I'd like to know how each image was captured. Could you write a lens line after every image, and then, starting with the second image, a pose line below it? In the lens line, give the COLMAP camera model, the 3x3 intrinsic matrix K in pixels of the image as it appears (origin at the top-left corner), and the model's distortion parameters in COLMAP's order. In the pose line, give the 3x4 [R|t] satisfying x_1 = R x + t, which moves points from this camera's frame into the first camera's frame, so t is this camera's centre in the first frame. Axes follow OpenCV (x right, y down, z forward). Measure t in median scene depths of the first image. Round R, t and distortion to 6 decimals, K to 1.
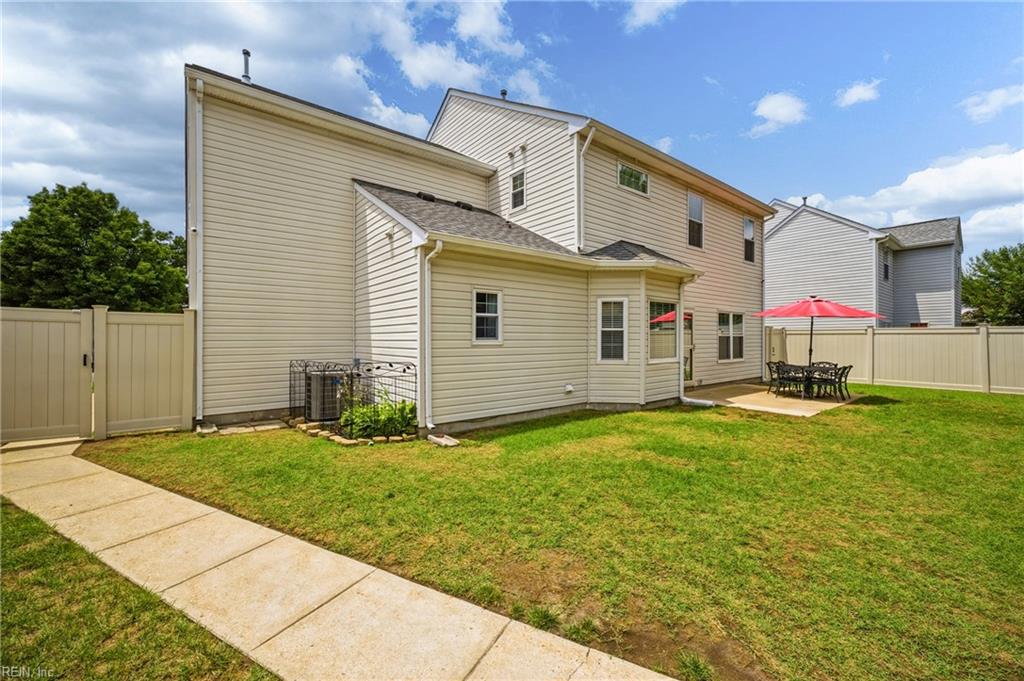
lens RADIAL K [[406.9, 0, 508.0], [0, 406.9, 336.2], [0, 0, 1]] dist [0.001255, -0.000870]
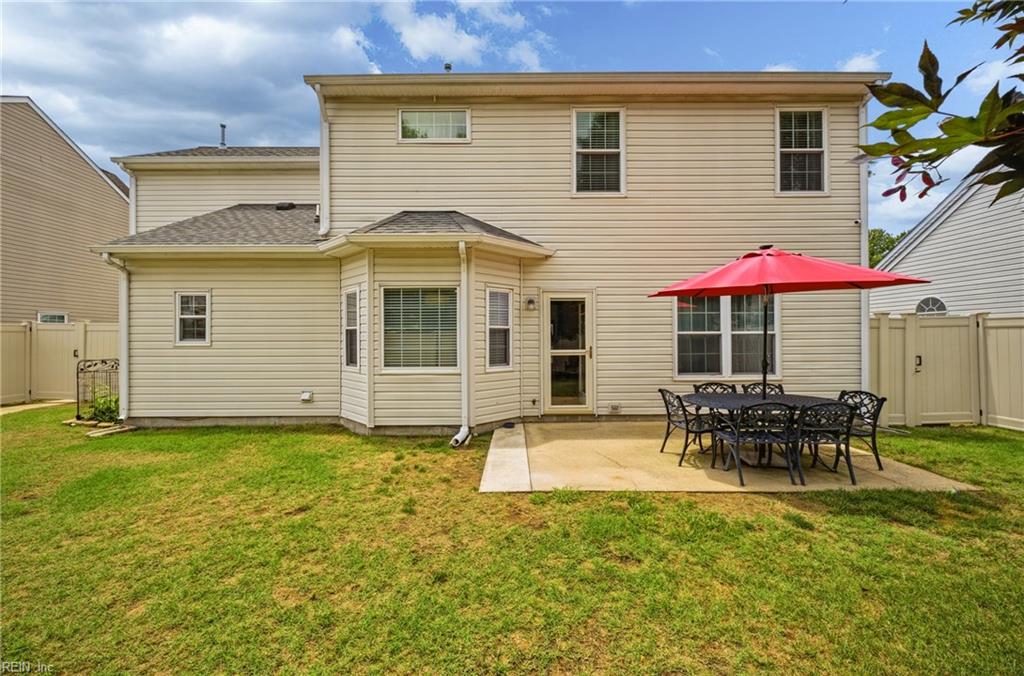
lens RADIAL K [[406.9, 0, 511.2], [0, 406.9, 340.4], [0, 0, 1]] dist [0.001255, -0.000870]
pose [[0.791296, -0.003150, -0.611425, 0.968239], [0.007062, 0.999967, 0.003989, 0.006704], [0.611392, -0.007474, 0.791292, 0.548920]]
